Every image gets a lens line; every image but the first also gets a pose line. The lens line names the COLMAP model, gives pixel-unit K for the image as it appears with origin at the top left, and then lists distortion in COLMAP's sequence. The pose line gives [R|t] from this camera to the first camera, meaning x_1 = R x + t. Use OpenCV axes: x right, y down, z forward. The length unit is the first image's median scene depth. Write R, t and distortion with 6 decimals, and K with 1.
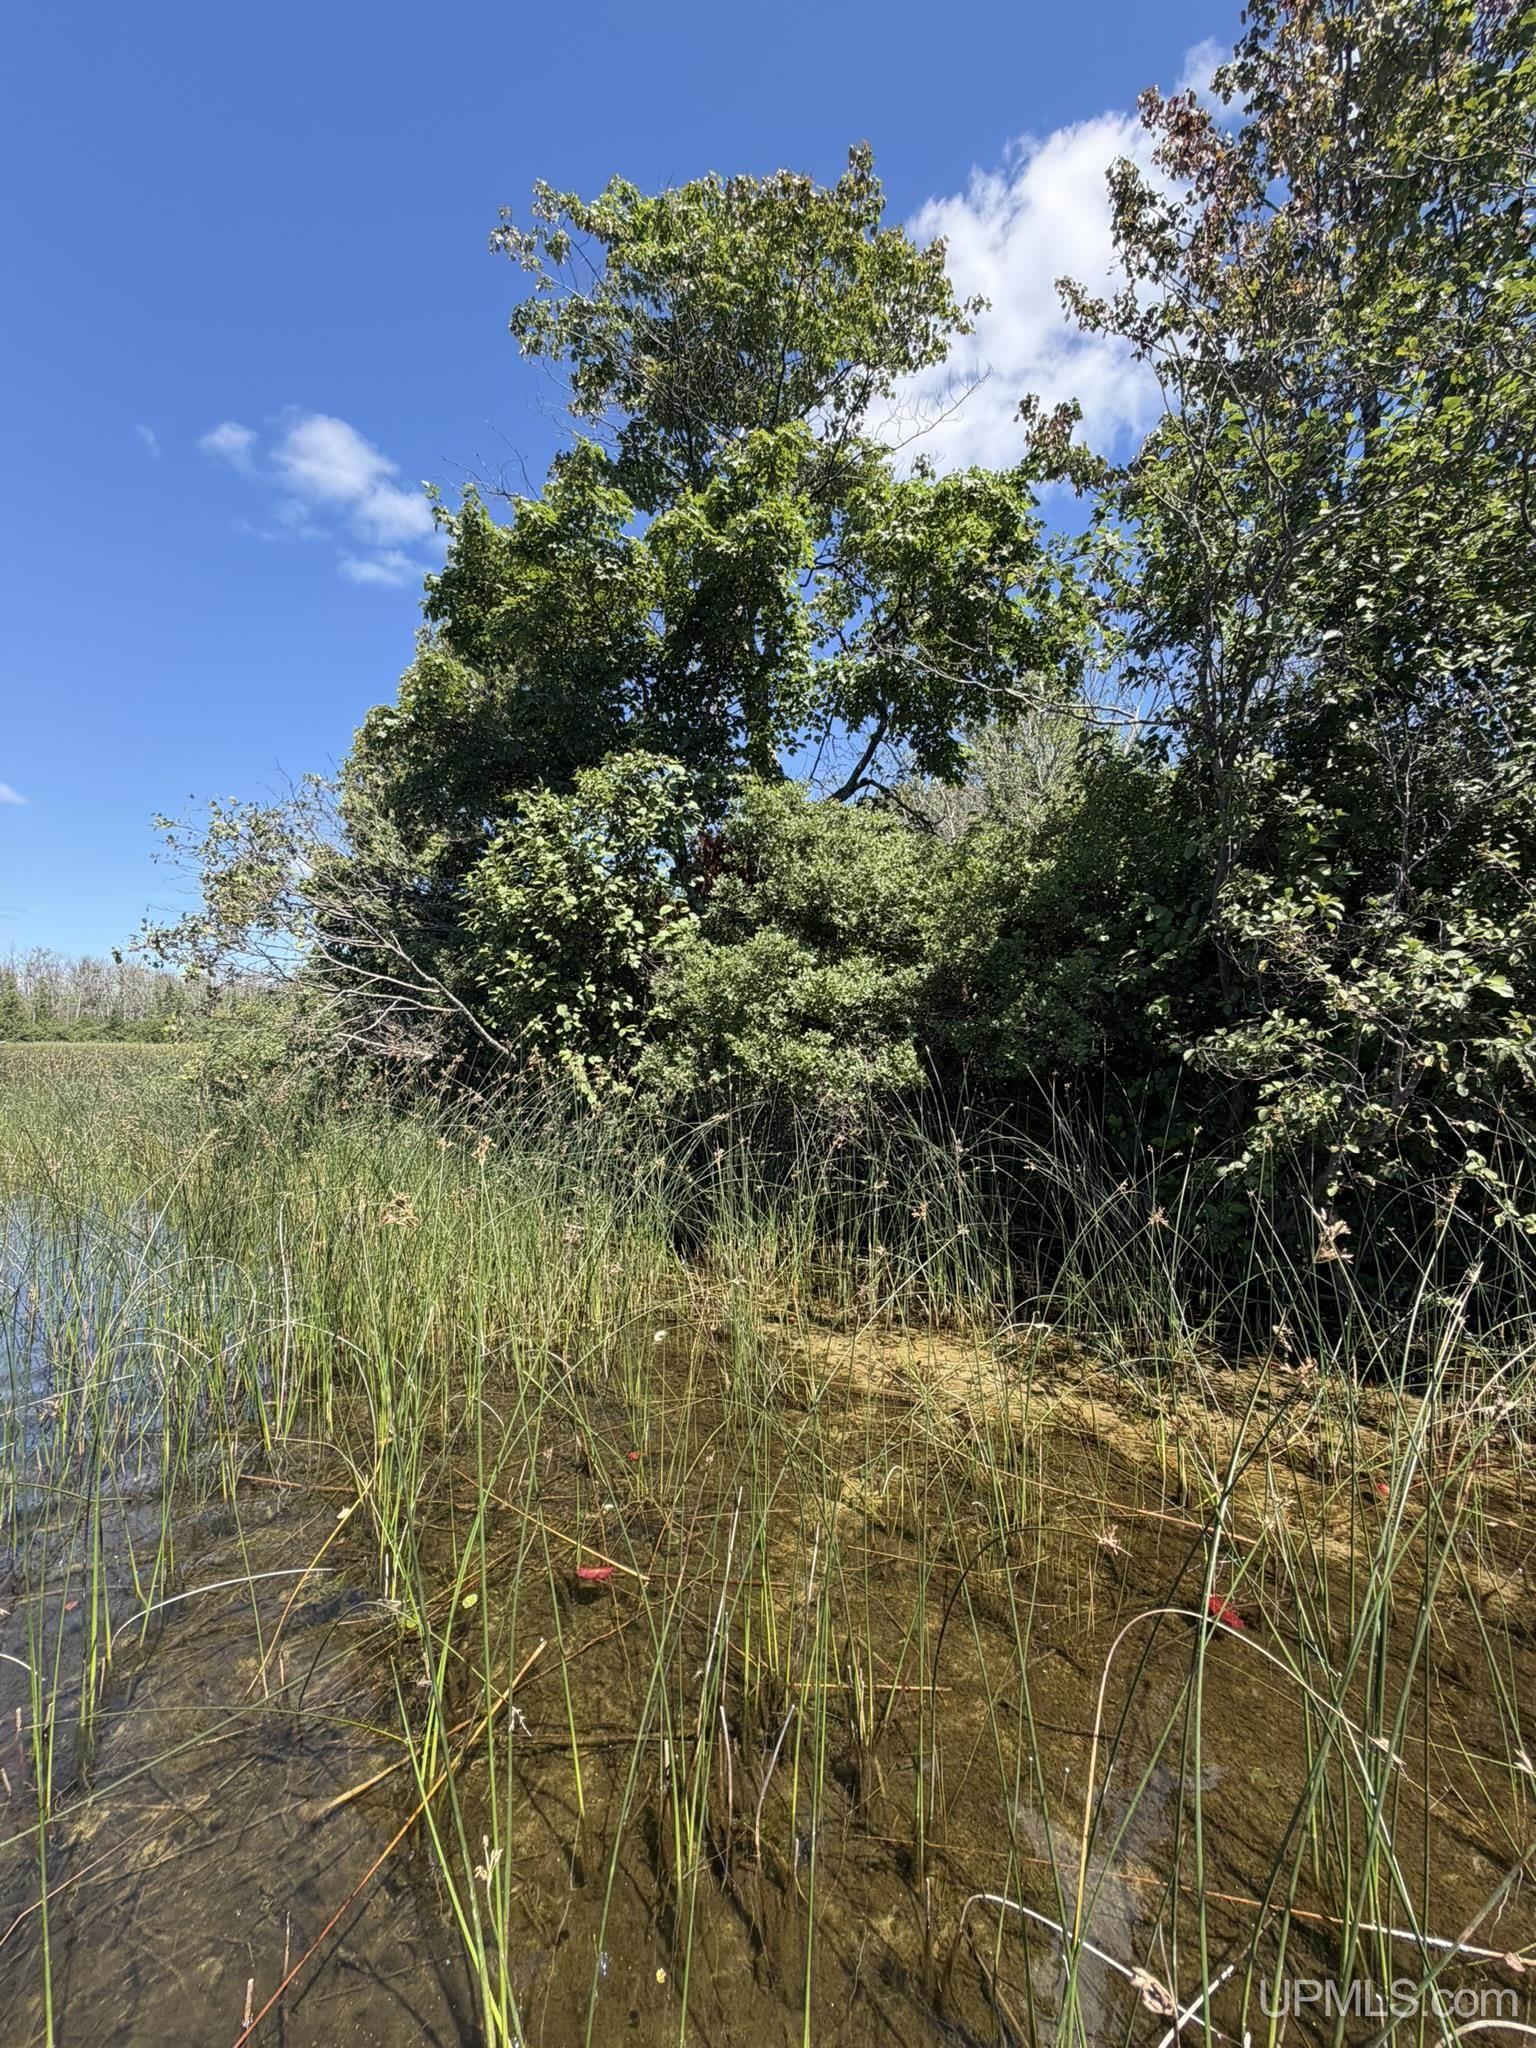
lens RADIAL K [[827.5, 0, 759.1], [0, 827.5, 1019.2], [0, 0, 1]] dist [-0.001022, -0.000101]
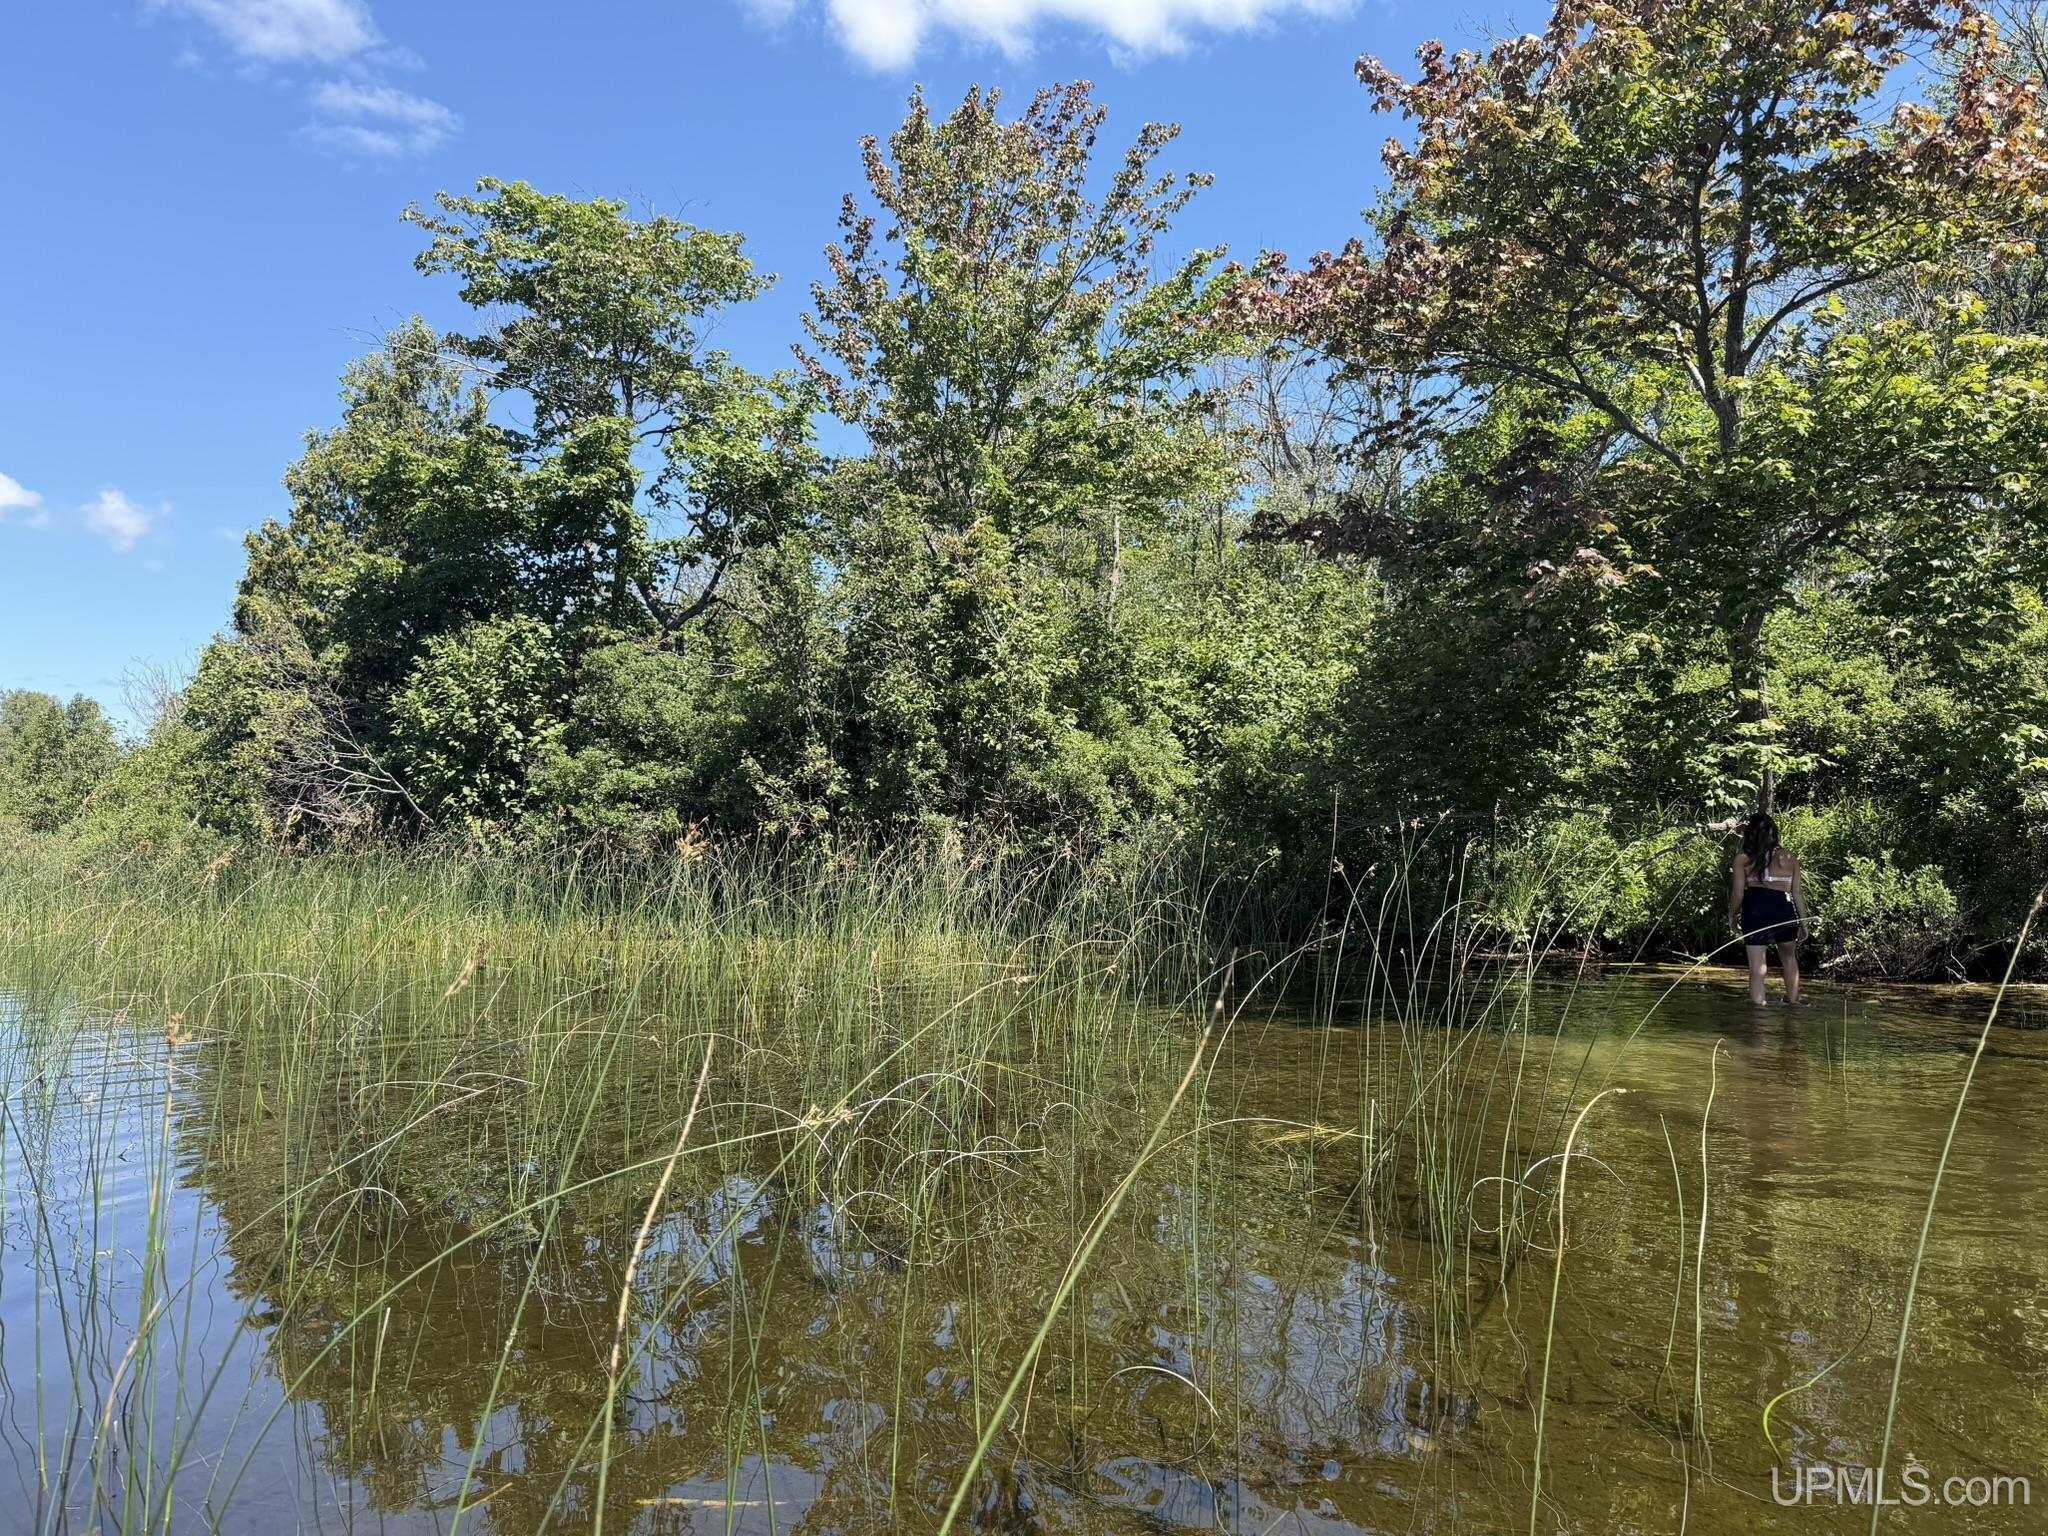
lens RADIAL K [[1400.2, 0, 1036.4], [0, 1400.2, 775.1], [0, 0, 1]] dist [0.012688, 0.000441]
pose [[0.979789, -0.004349, 0.199987, 0.282586], [0.004623, 0.999989, -0.000904, -0.032932], [-0.199981, 0.001810, 0.979798, -1.793817]]
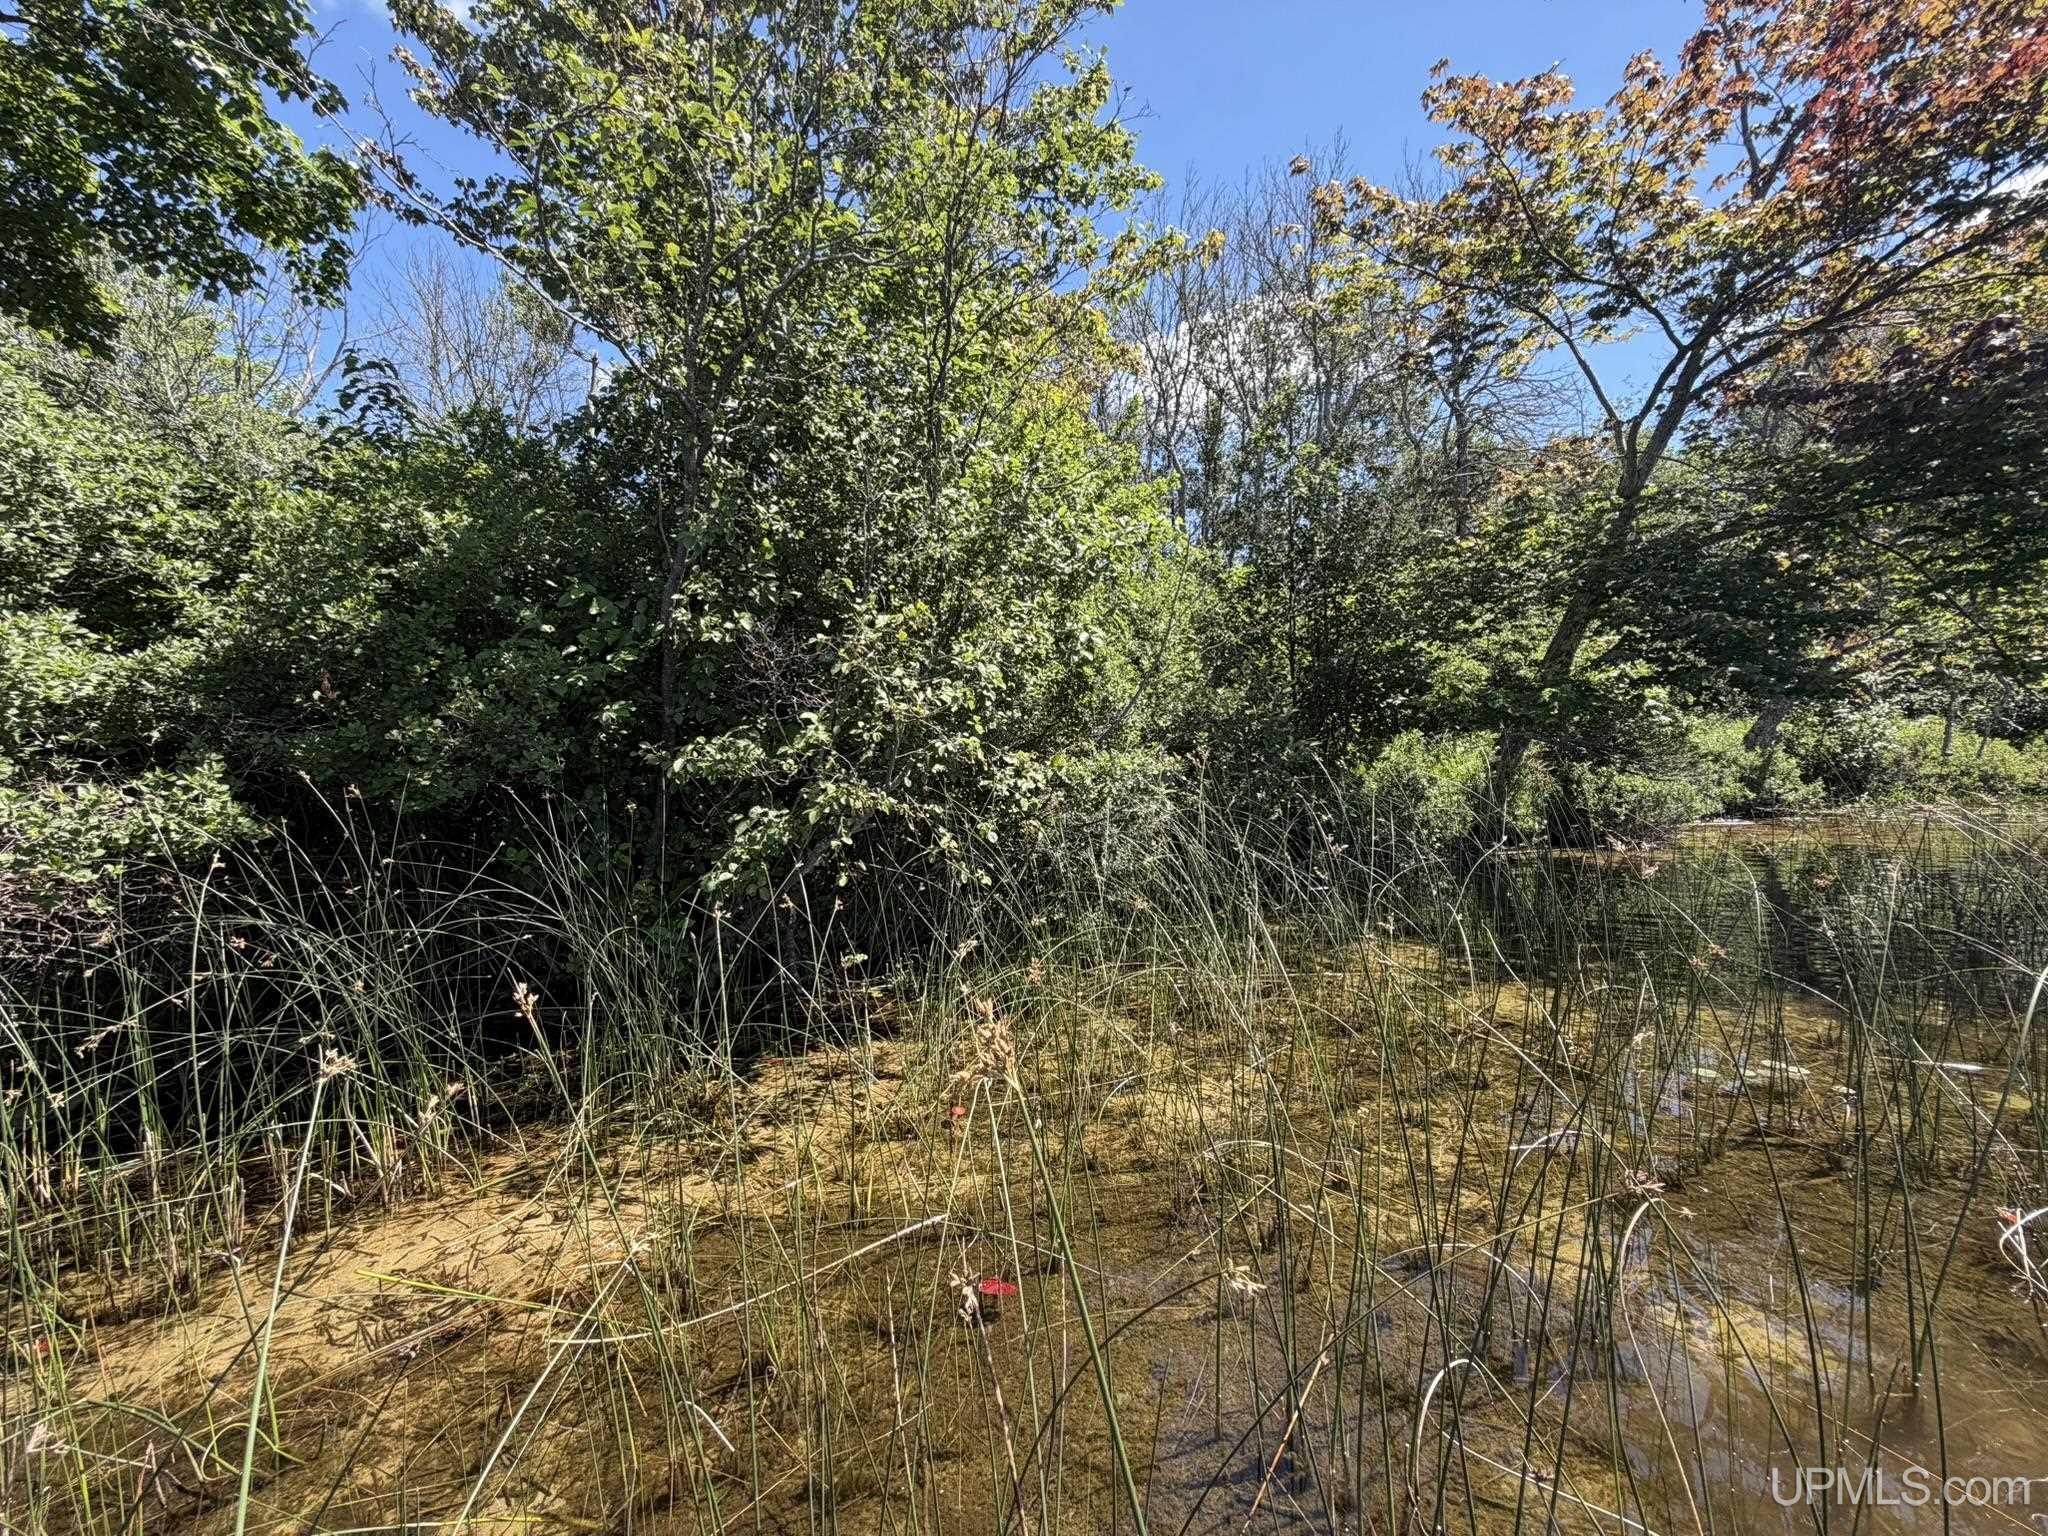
lens RADIAL K [[827.5, 0, 1023.2], [0, 827.5, 754.4], [0, 0, 1]] dist [-0.001022, -0.000101]
pose [[0.370515, -0.032500, 0.928258, -0.121819], [0.011097, 0.999471, 0.030564, 0.004281], [-0.928760, -0.001024, 0.370680, 0.194457]]
